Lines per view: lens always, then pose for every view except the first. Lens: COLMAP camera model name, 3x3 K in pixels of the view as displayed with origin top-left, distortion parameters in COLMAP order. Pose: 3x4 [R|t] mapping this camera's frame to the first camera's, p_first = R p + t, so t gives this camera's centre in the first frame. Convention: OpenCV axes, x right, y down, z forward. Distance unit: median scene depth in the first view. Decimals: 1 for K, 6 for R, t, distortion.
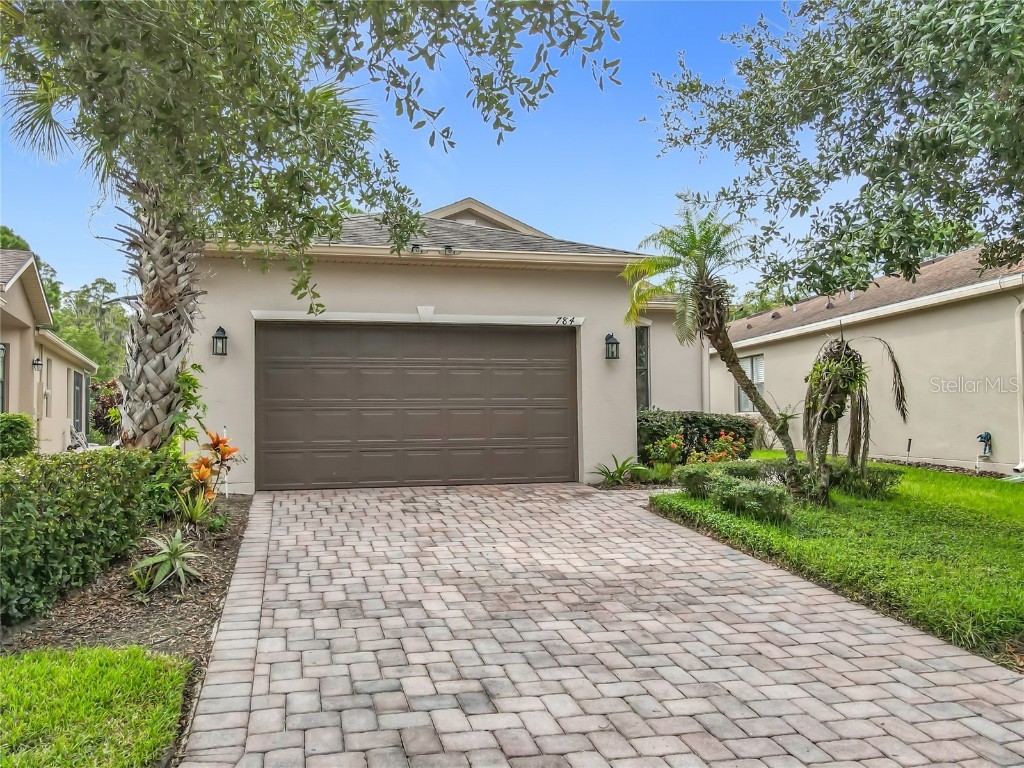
lens RADIAL K [[724.9, 0, 512.0], [0, 724.9, 412.6], [0, 0, 1]] dist [0.008101, 0.008557]
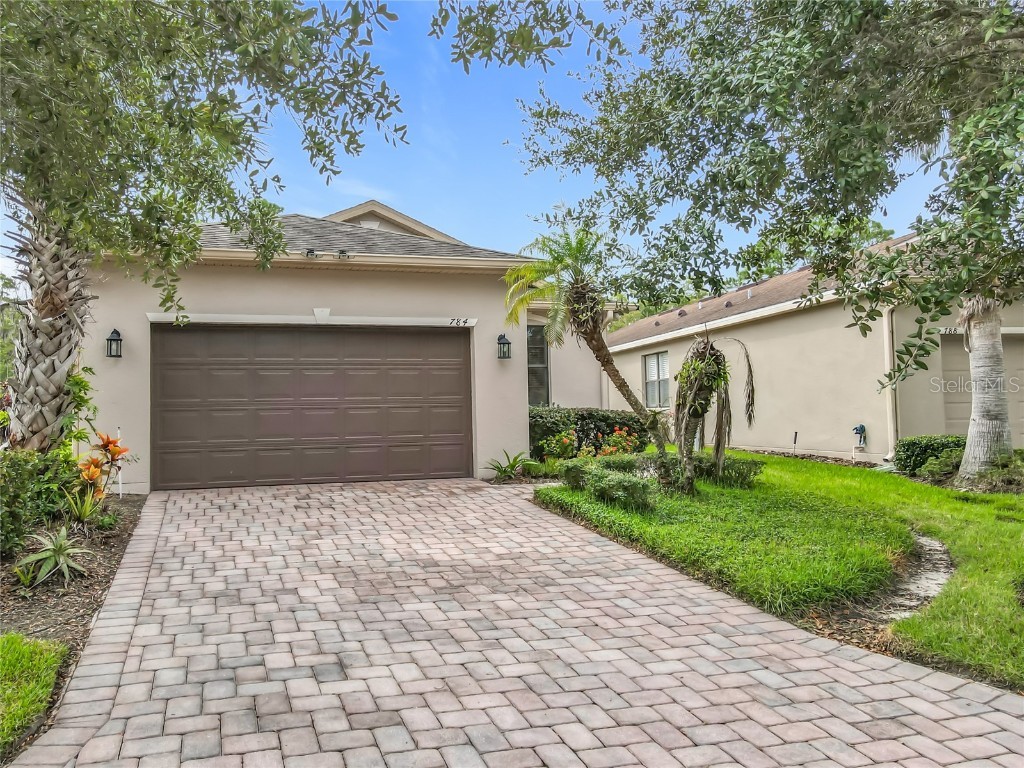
lens RADIAL K [[762.1, 0, 506.6], [0, 762.1, 393.2], [0, 0, 1]] dist [0.003229, 0.016969]
pose [[0.997847, -0.008069, 0.065088, 0.095156], [0.009407, 0.999750, -0.020268, -0.002650], [-0.064908, 0.020837, 0.997674, -0.126592]]
